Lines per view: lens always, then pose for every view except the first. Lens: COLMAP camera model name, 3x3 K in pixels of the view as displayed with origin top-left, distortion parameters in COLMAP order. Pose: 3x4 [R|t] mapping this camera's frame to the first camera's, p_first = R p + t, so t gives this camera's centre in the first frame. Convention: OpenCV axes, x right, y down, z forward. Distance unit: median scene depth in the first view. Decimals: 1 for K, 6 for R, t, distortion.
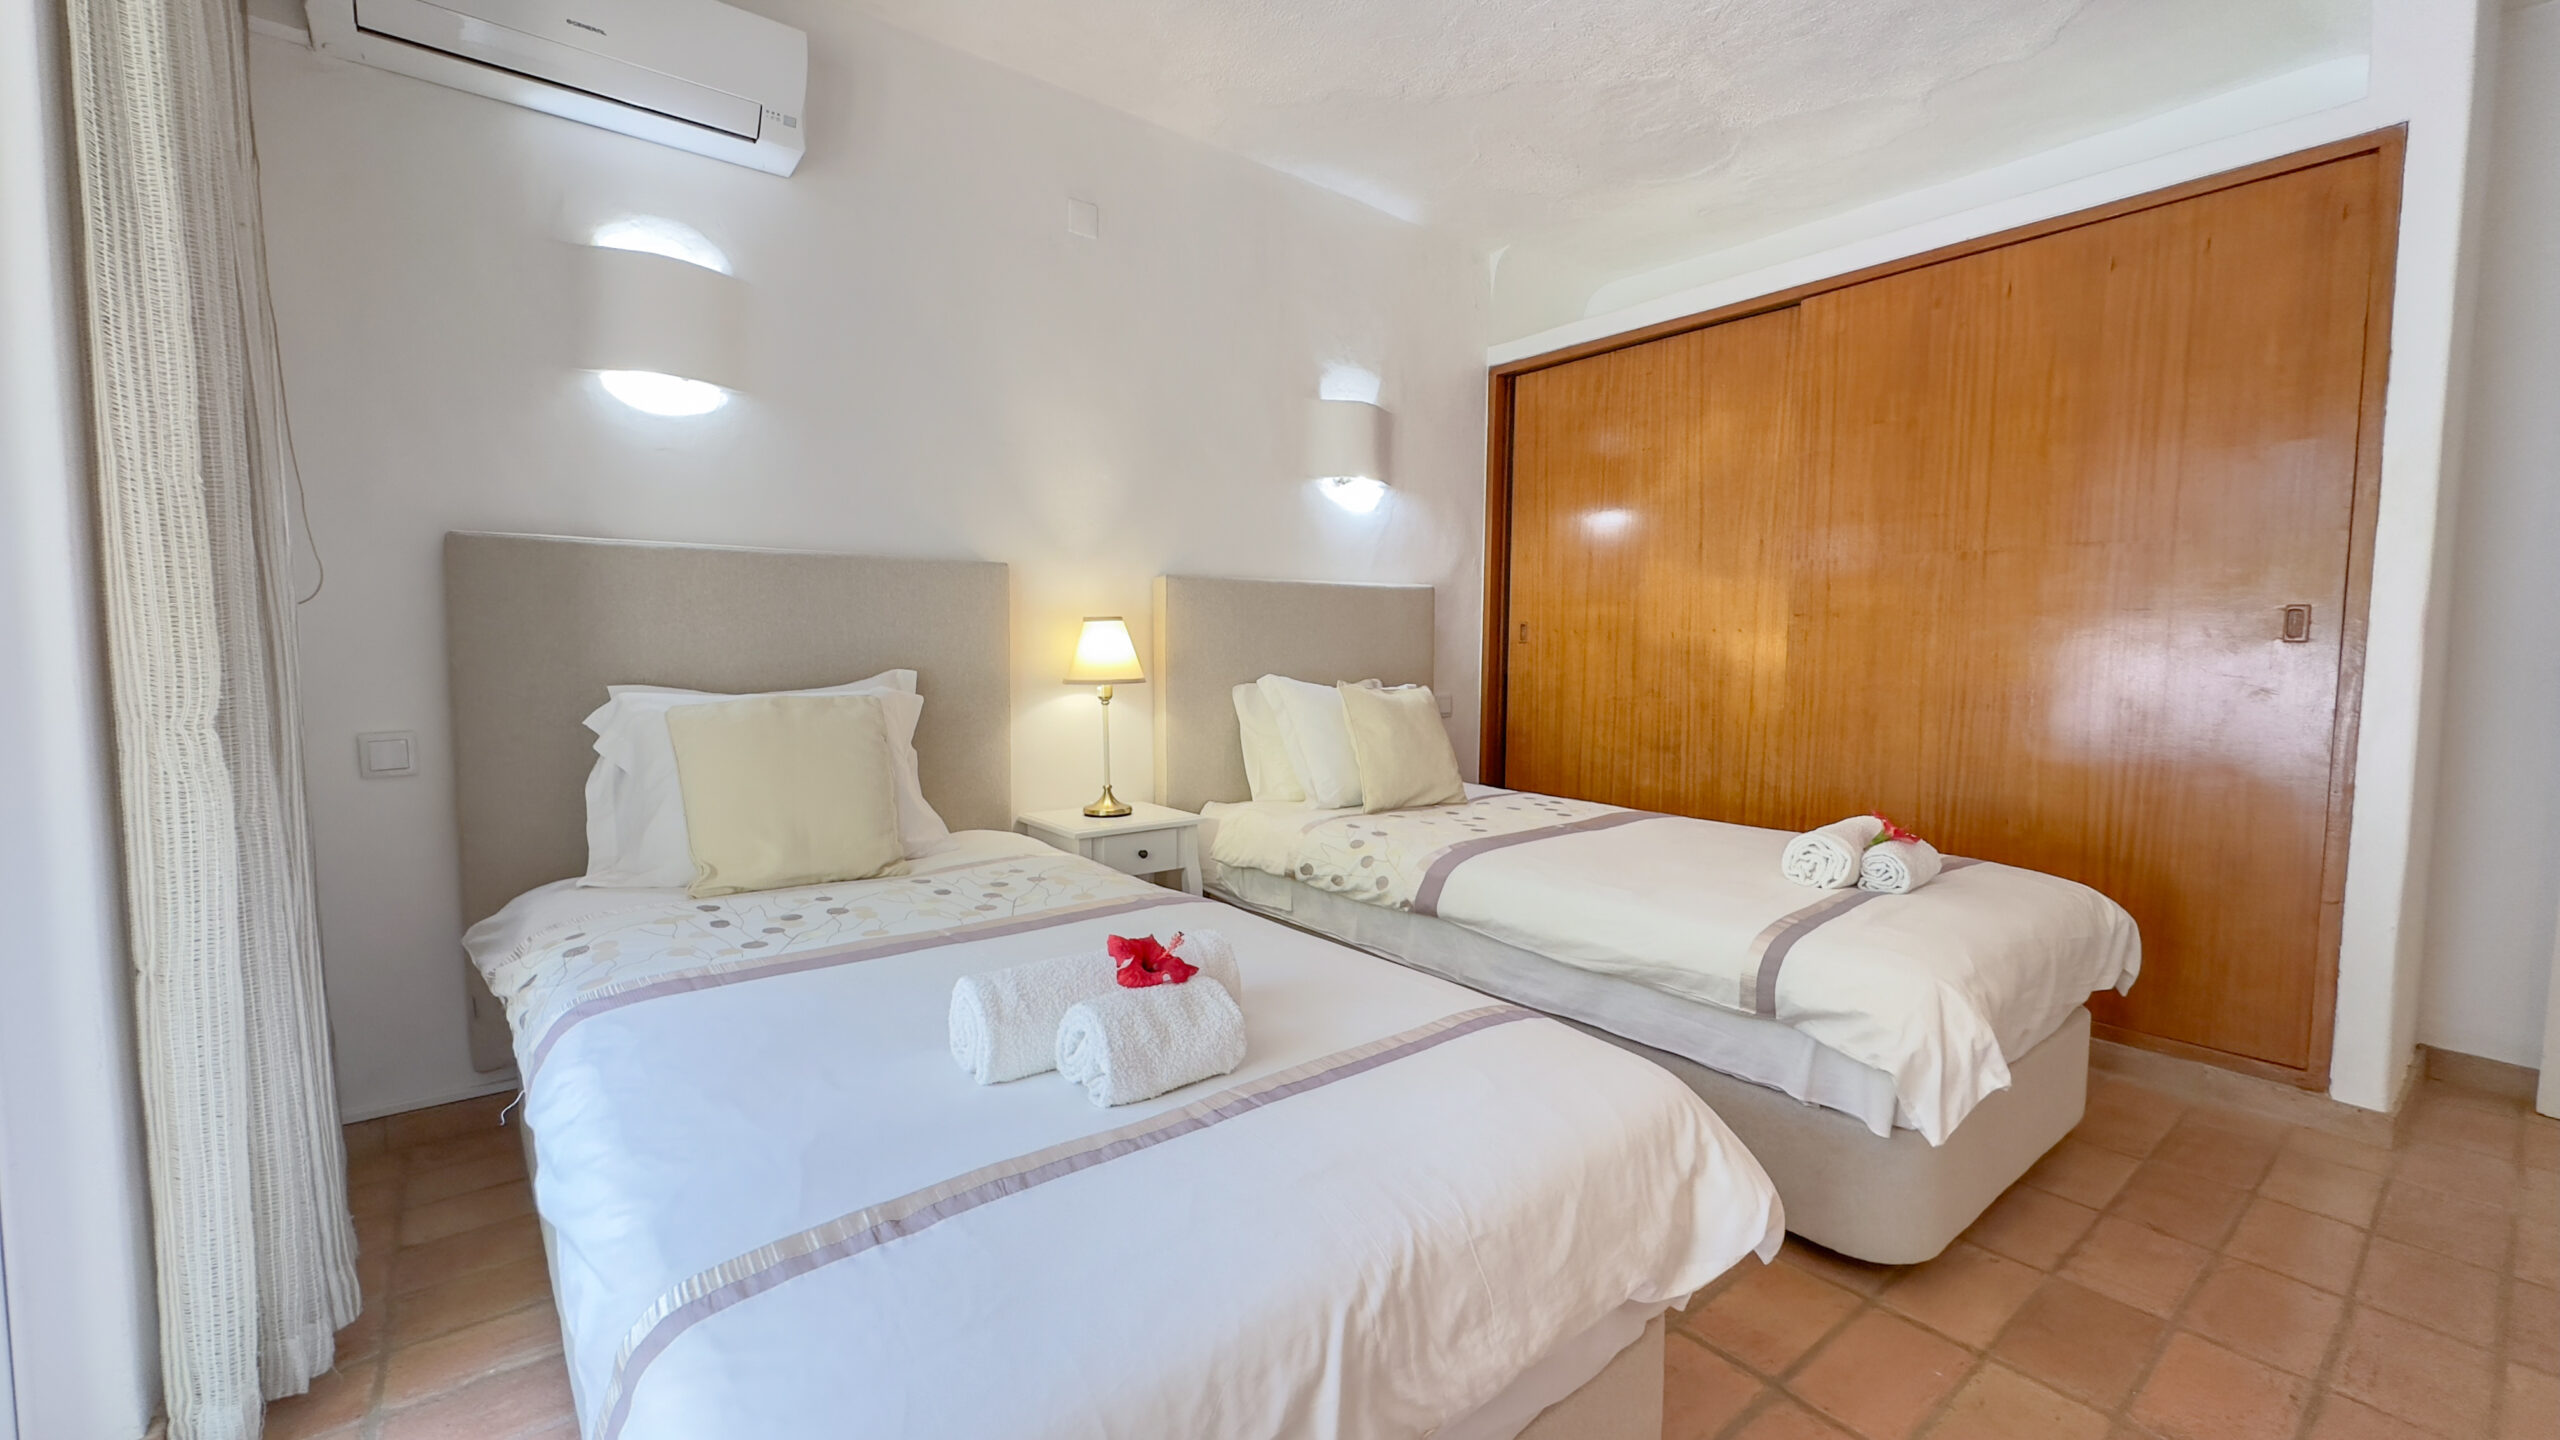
lens RADIAL K [[1023.7, 0, 1272.4], [0, 1023.7, 712.9], [0, 0, 1]] dist [-0.000058, -0.000184]
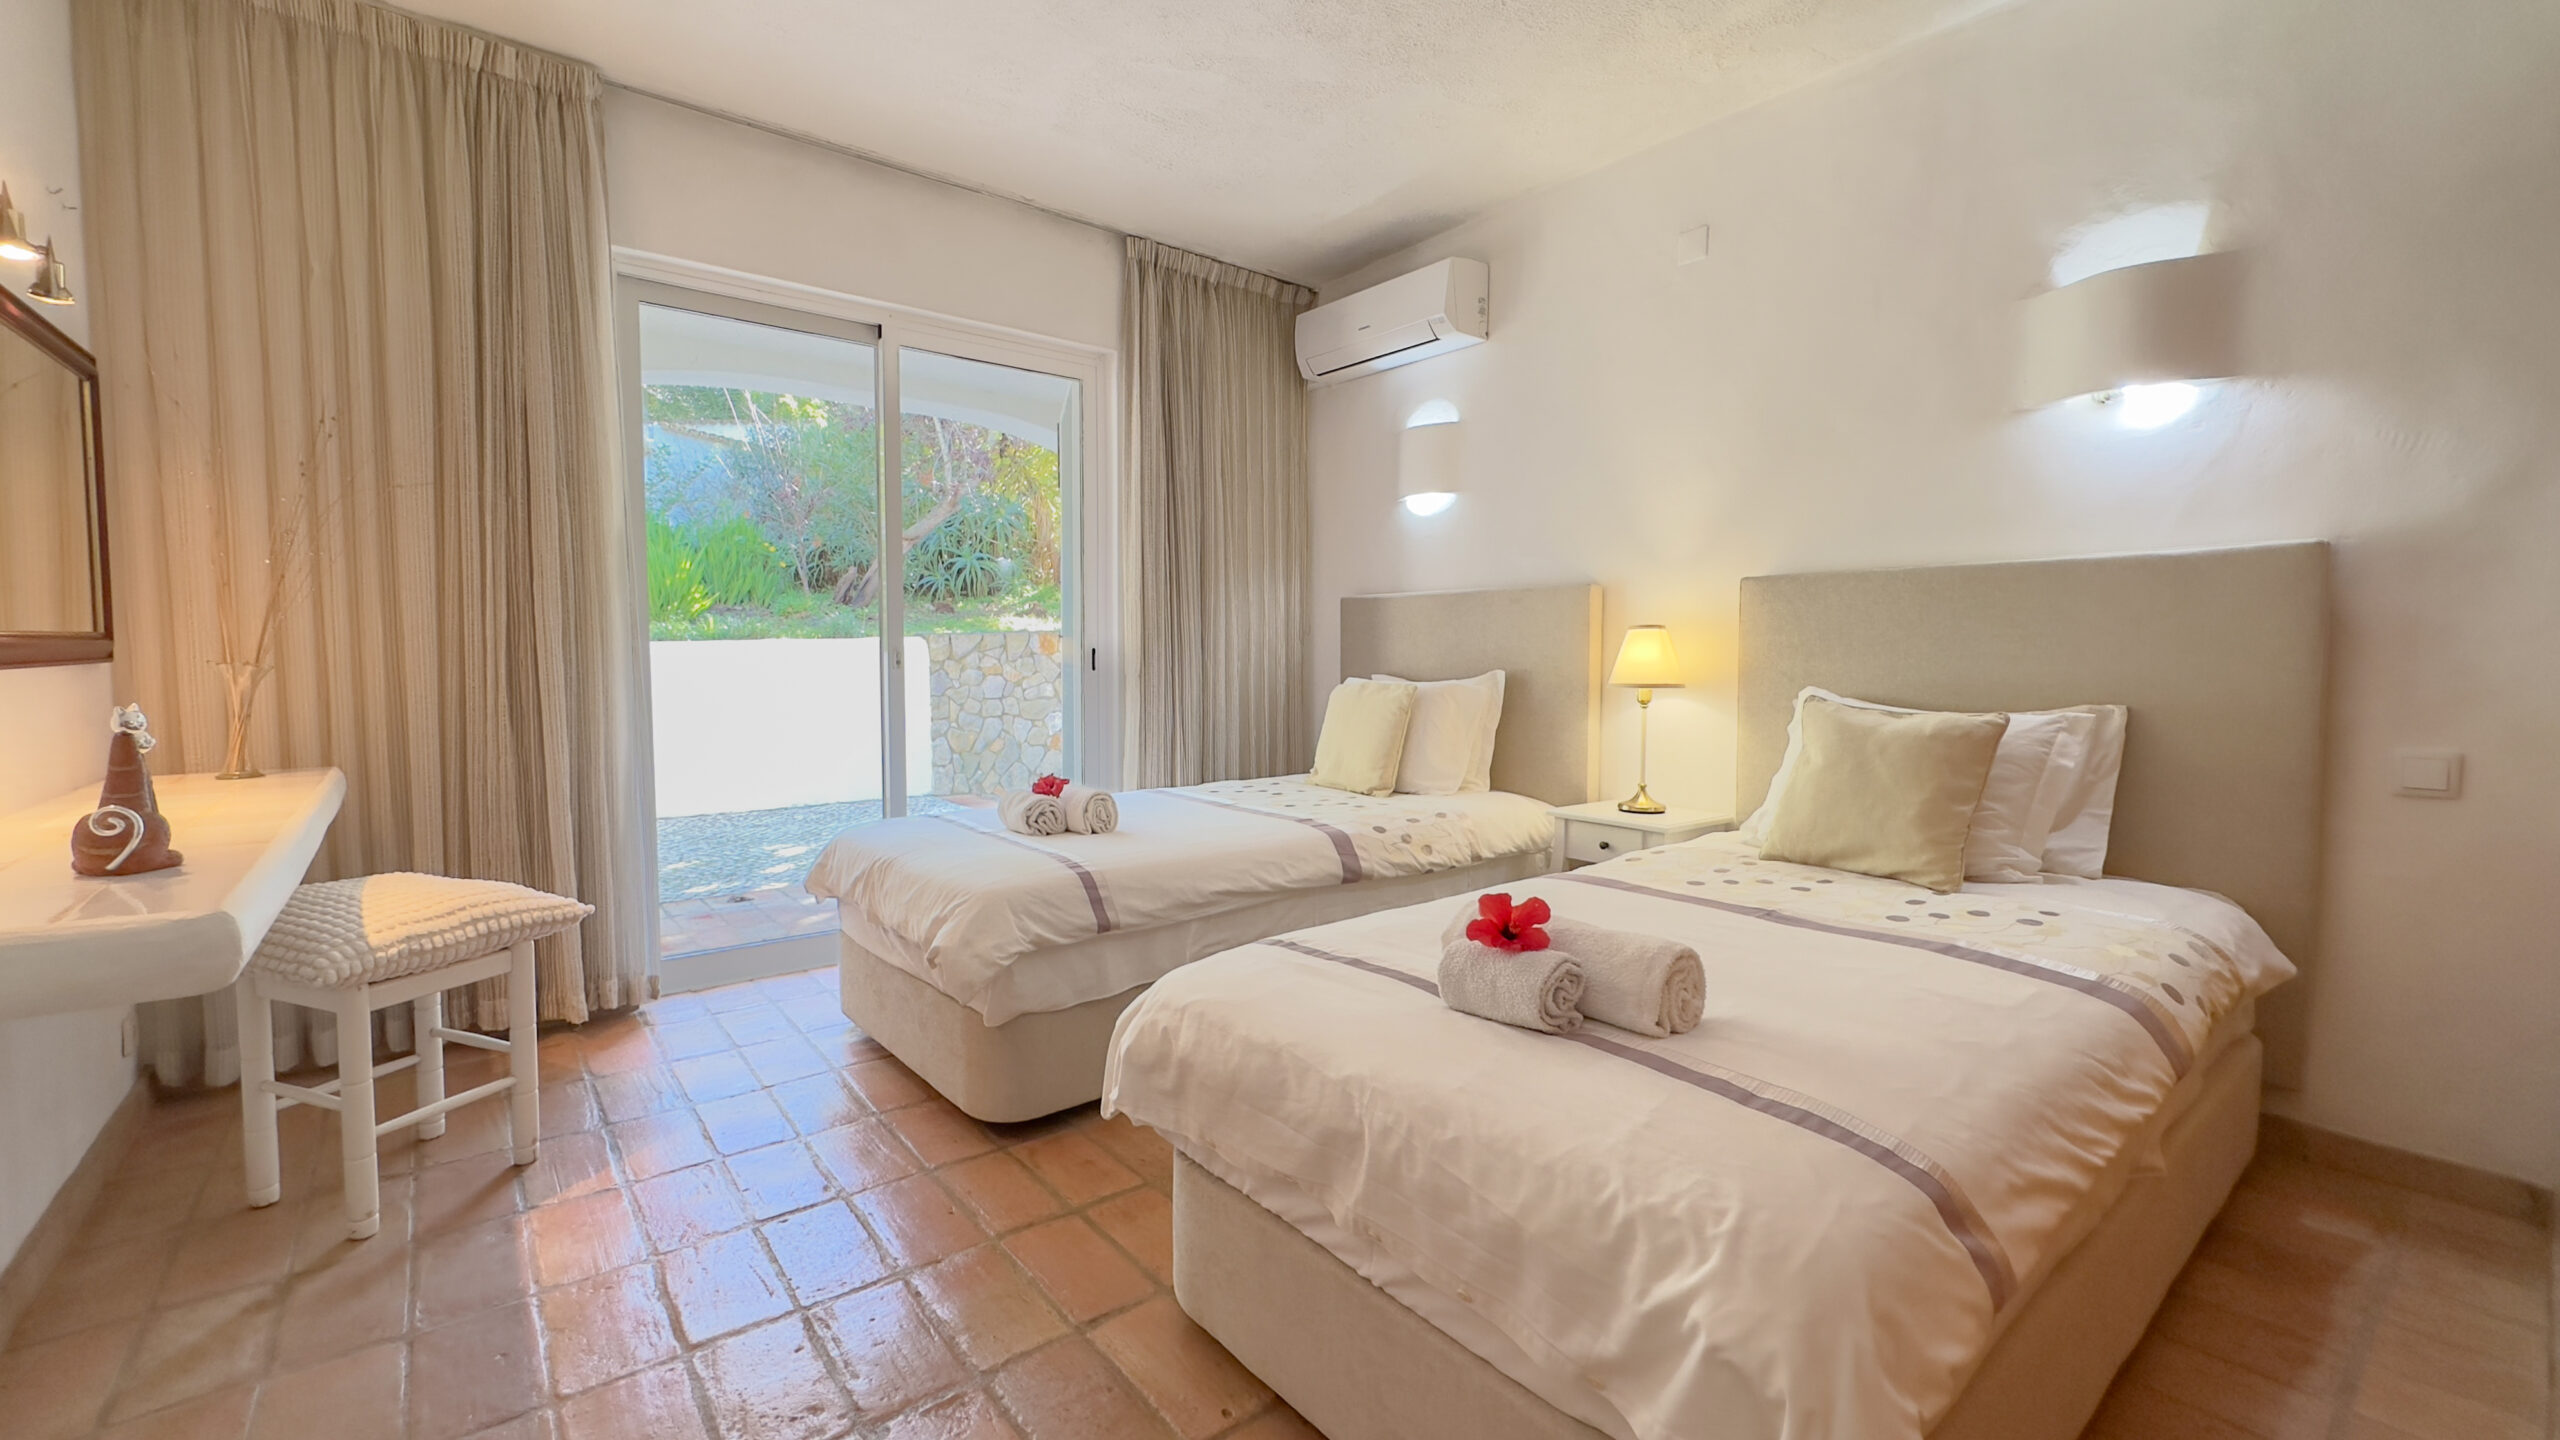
lens RADIAL K [[1023.7, 0, 1272.4], [0, 1023.7, 712.9], [0, 0, 1]] dist [-0.000058, -0.000184]
pose [[0.018451, 0.052648, -0.998443, 0.881534], [-0.076576, 0.995754, 0.051091, -0.027373], [0.996893, 0.075514, 0.022405, 0.588026]]
